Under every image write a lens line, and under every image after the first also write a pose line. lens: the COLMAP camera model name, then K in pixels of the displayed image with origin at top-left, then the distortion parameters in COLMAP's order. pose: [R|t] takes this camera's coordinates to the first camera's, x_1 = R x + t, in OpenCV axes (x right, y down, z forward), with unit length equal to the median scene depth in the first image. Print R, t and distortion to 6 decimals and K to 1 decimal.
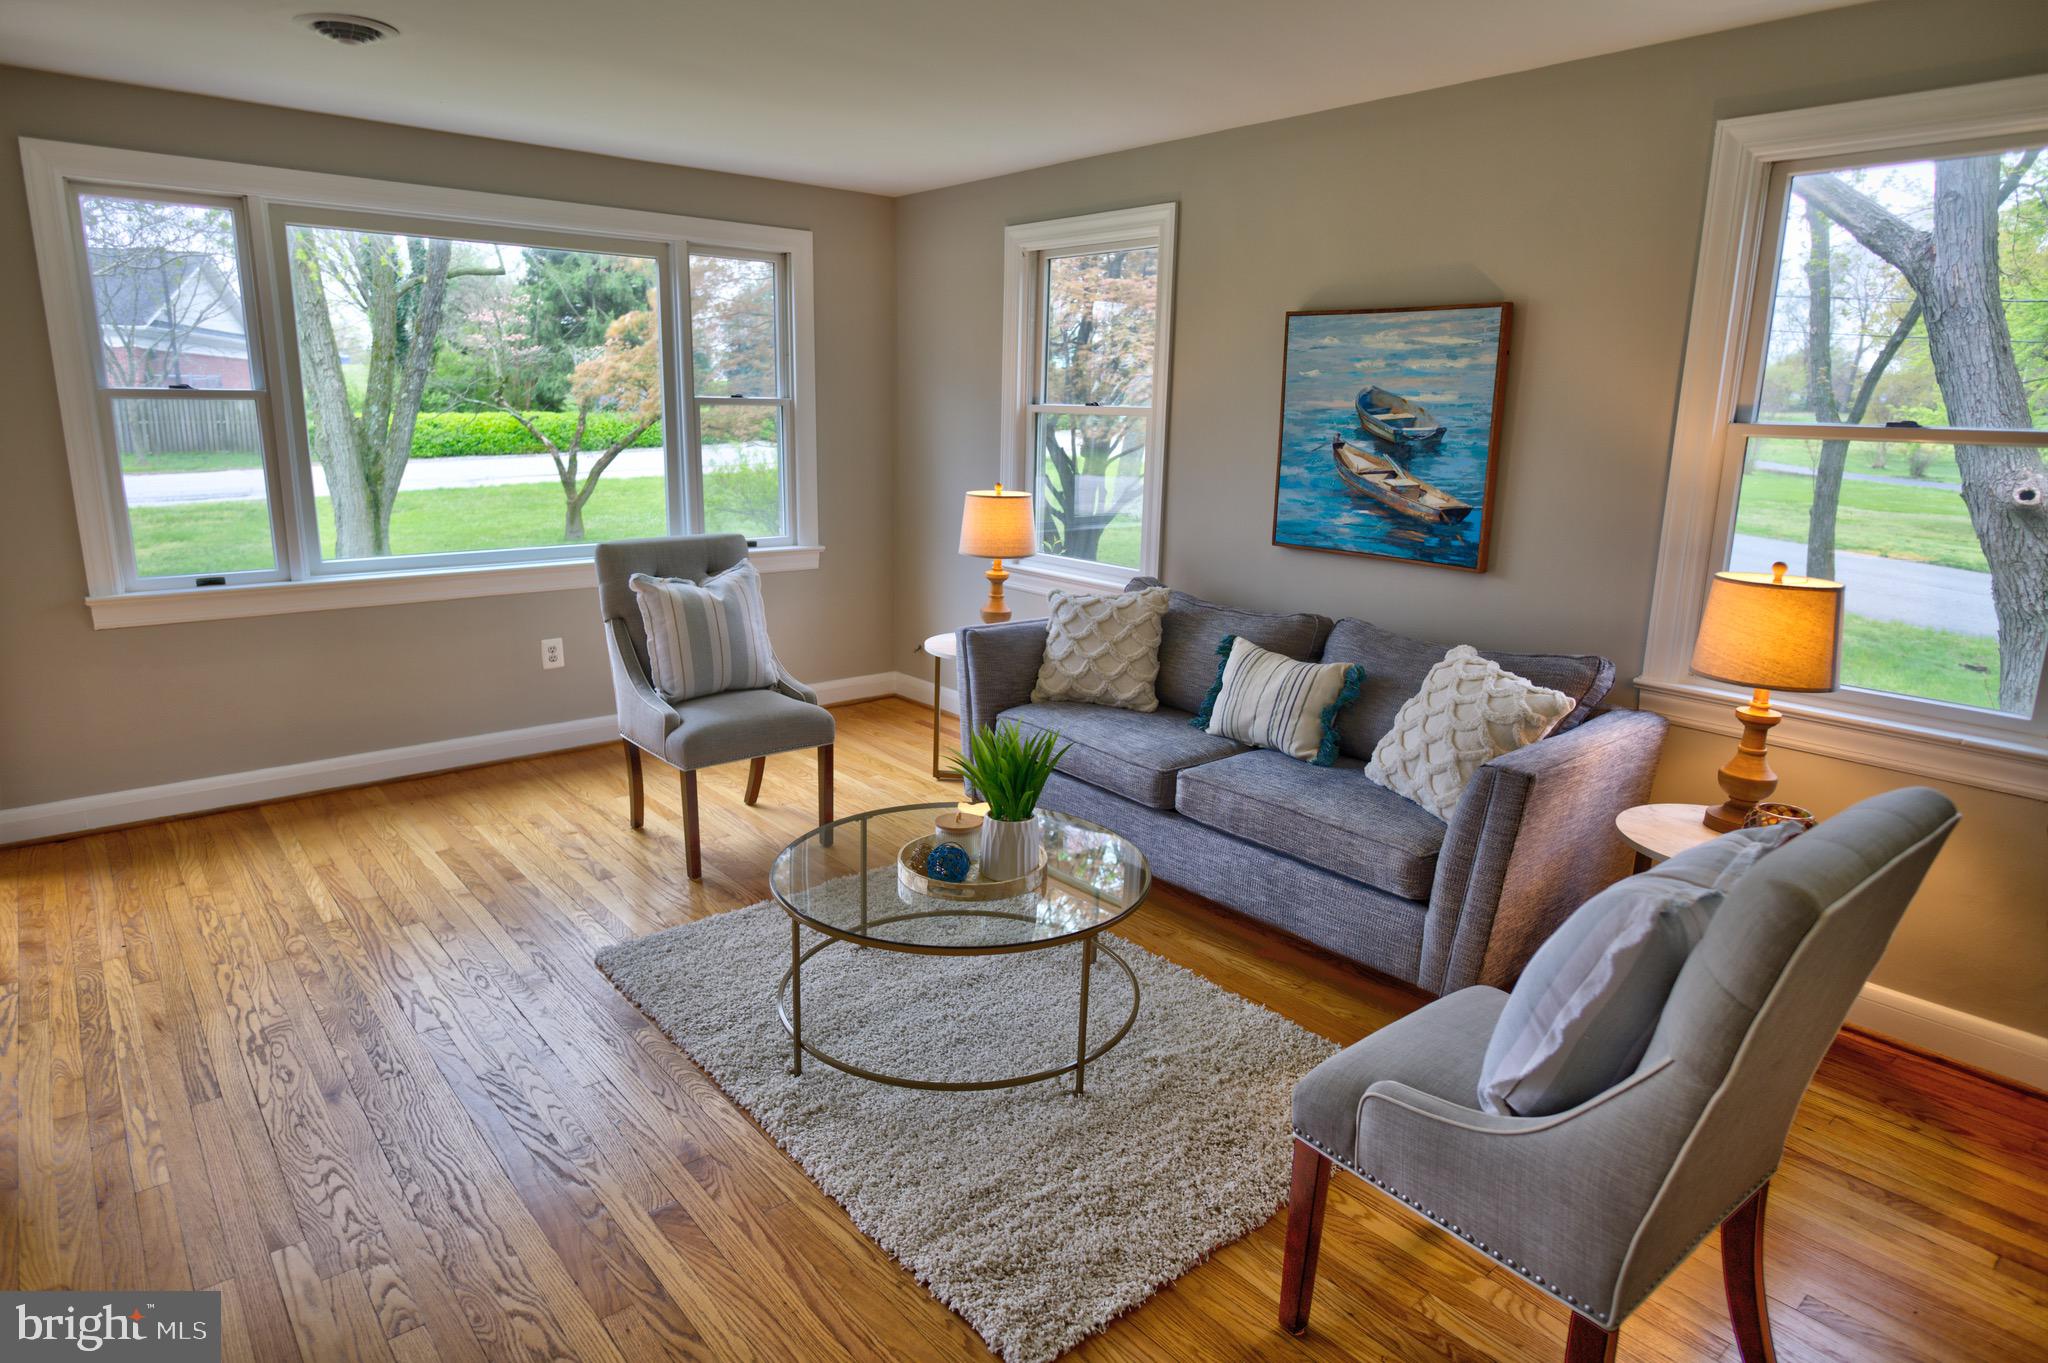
lens RADIAL K [[1173.1, 0, 1031.2], [0, 1173.1, 673.3], [0, 0, 1]] dist [-0.038653, 0.016283]
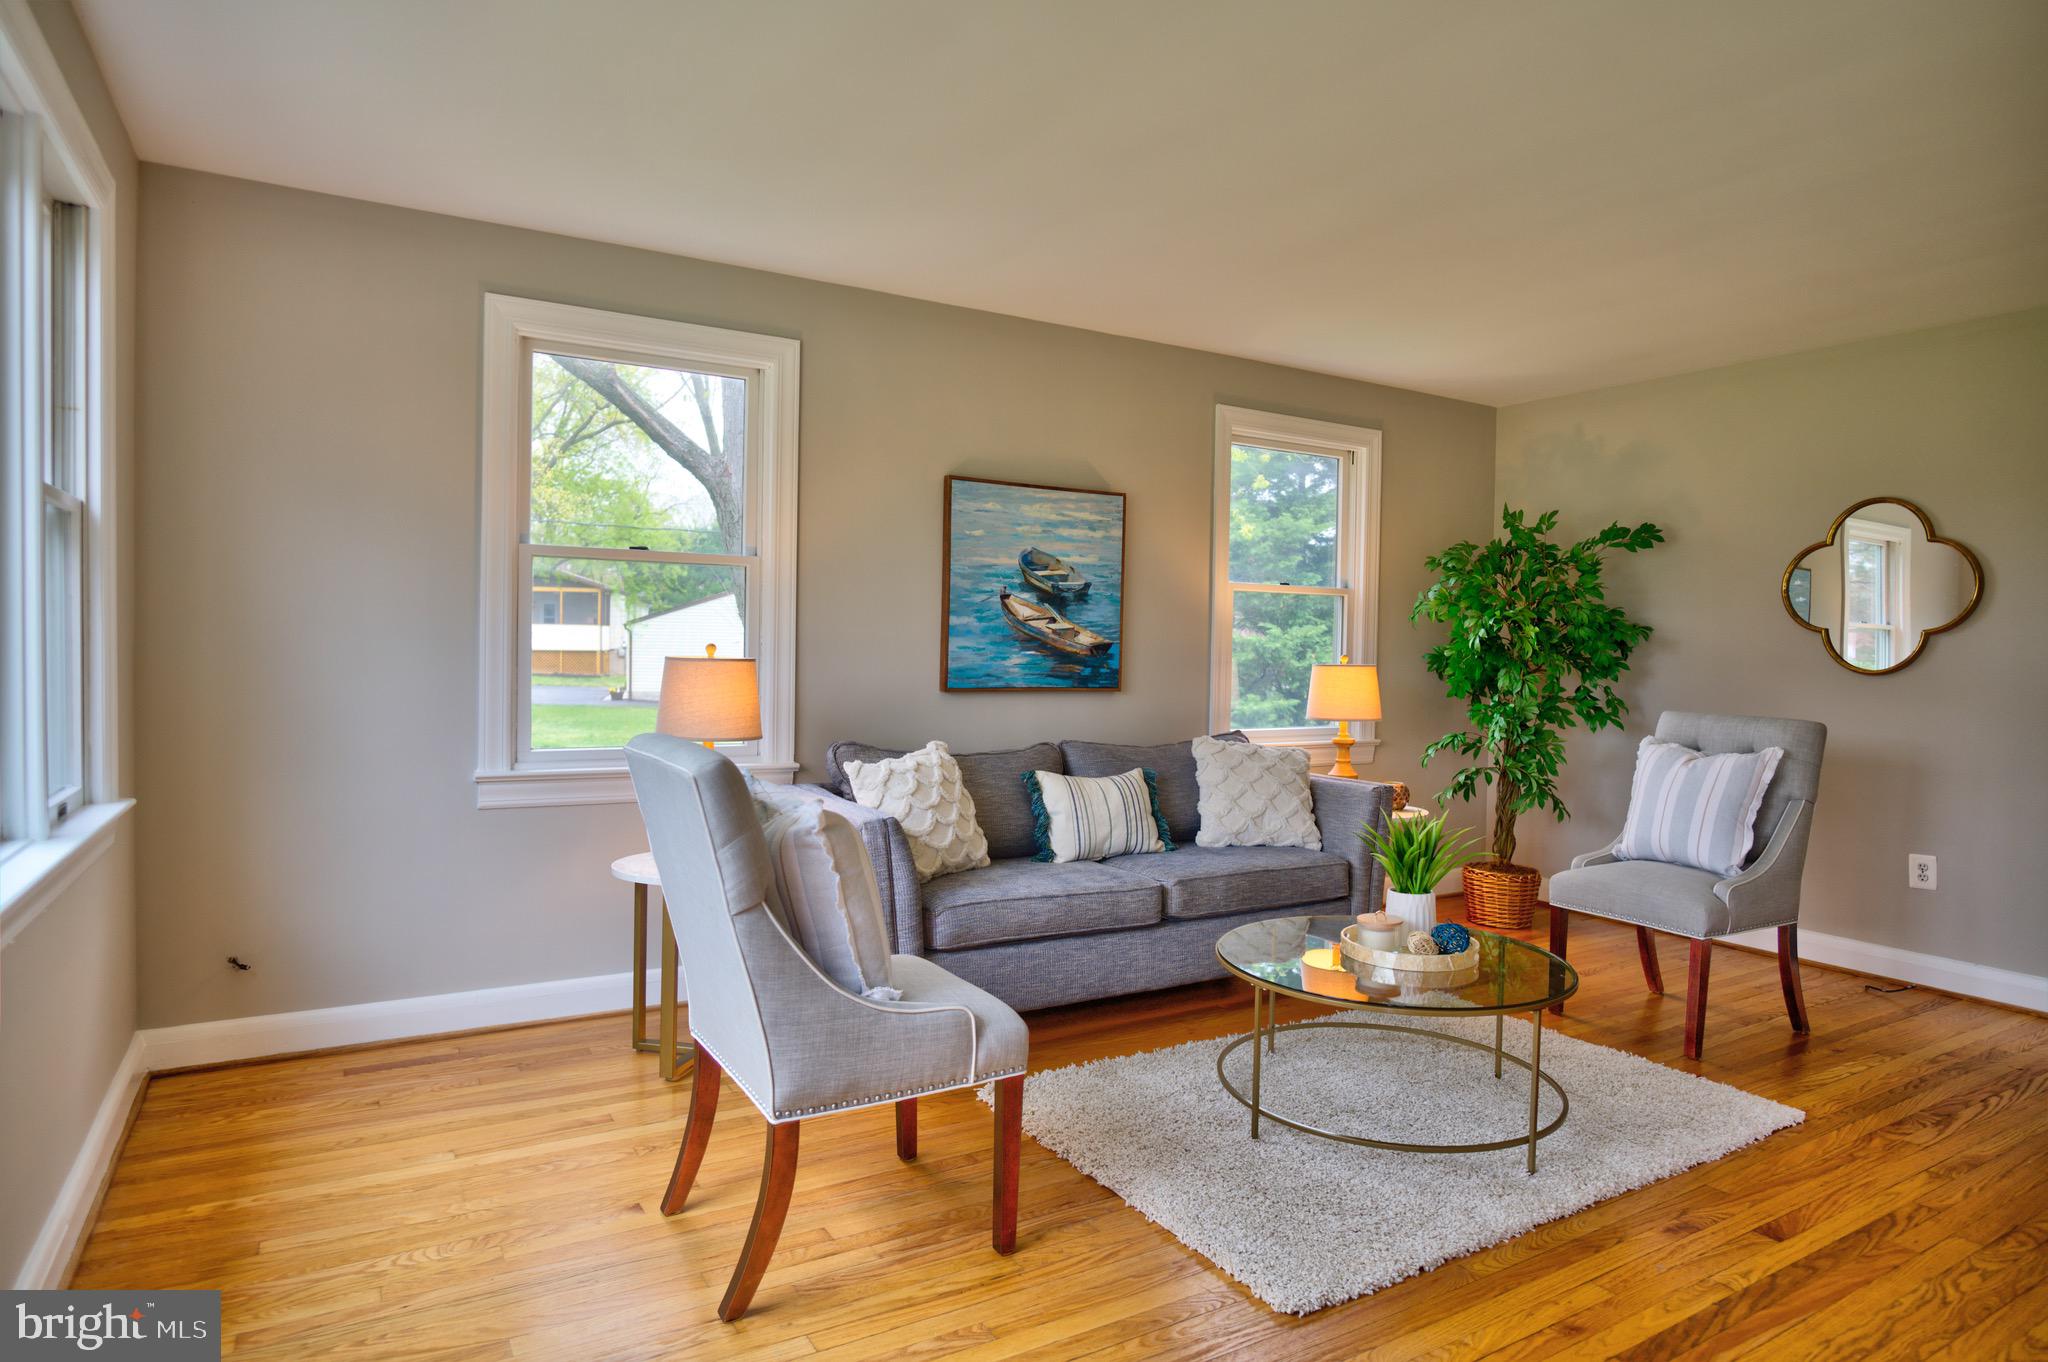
lens RADIAL K [[1173.1, 0, 1025.5], [0, 1173.1, 676.5], [0, 0, 1]] dist [-0.038653, 0.016283]
pose [[0.167237, -0.047724, 0.984761, -0.899660], [0.206780, 0.978310, 0.012295, -0.134481], [-0.963988, 0.201573, 0.173478, 0.832221]]
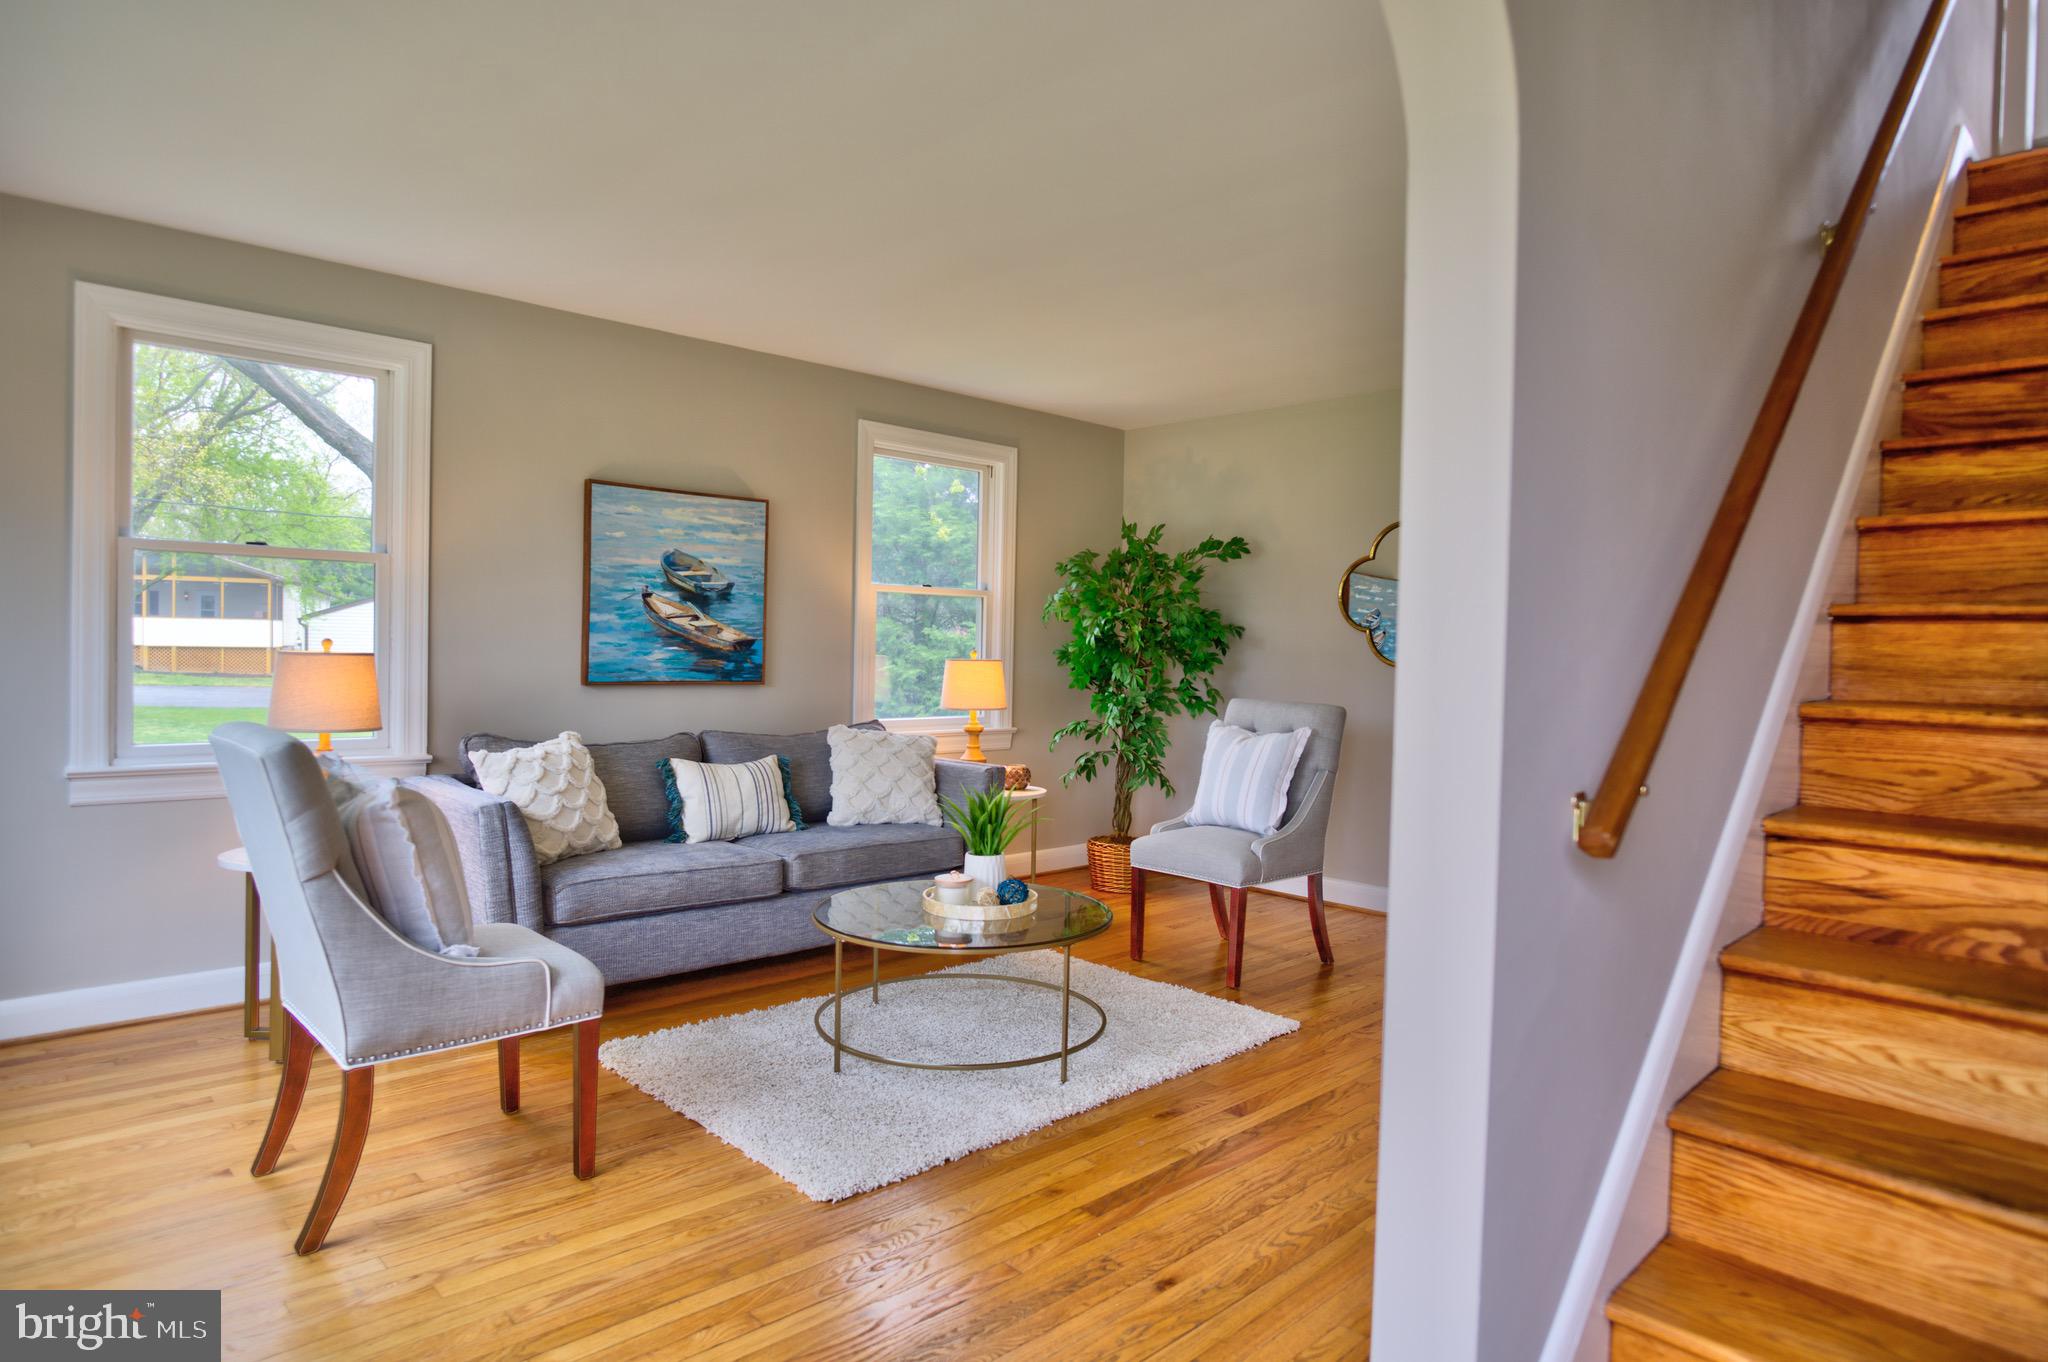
lens RADIAL K [[1173.1, 0, 1025.0], [0, 1173.1, 674.7], [0, 0, 1]] dist [-0.038653, 0.016283]
pose [[-0.057452, -0.048024, 0.997193, -1.004305], [0.201952, 0.977634, 0.058717, -0.111709], [-0.977709, 0.204758, -0.046469, 0.721488]]
